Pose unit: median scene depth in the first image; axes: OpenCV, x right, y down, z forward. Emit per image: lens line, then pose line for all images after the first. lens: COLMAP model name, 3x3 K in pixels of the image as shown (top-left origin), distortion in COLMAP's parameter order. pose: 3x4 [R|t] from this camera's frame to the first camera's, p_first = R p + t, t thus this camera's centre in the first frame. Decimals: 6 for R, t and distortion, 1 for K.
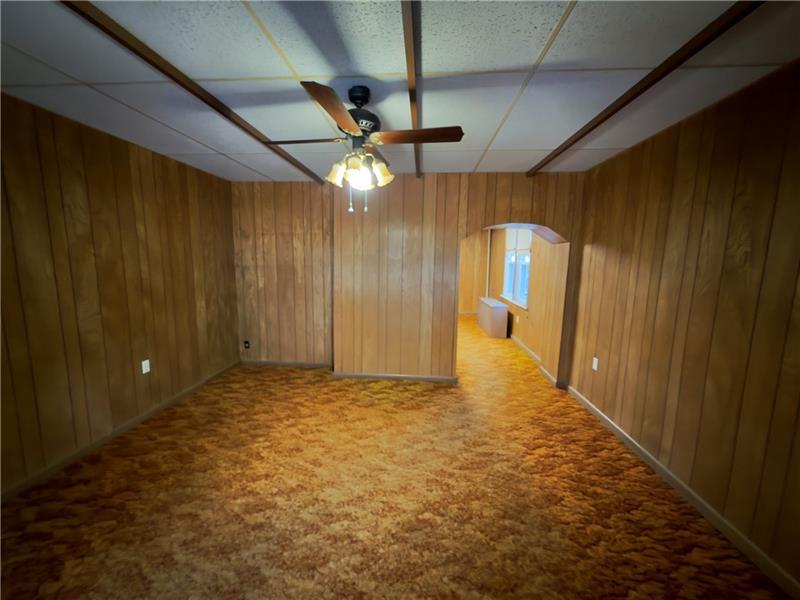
lens RADIAL K [[319.3, 0, 398.3], [0, 319.3, 300.4], [0, 0, 1]] dist [0.000524, 0.000020]
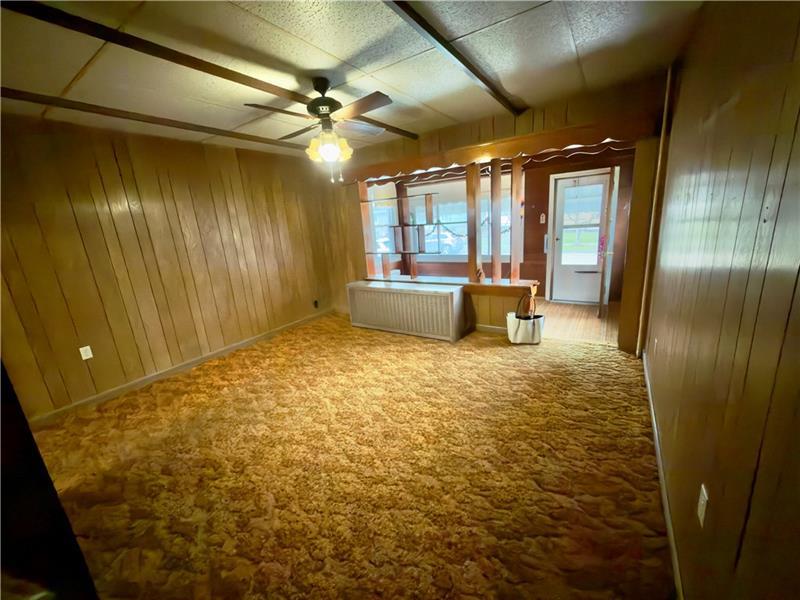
lens RADIAL K [[319.3, 0, 402.5], [0, 319.3, 302.0], [0, 0, 1]] dist [0.000524, 0.000020]
pose [[-0.877727, -0.067608, 0.474368, -0.776669], [0.125112, 0.923316, 0.363090, -0.199225], [-0.462539, 0.378043, -0.801961, 1.608892]]
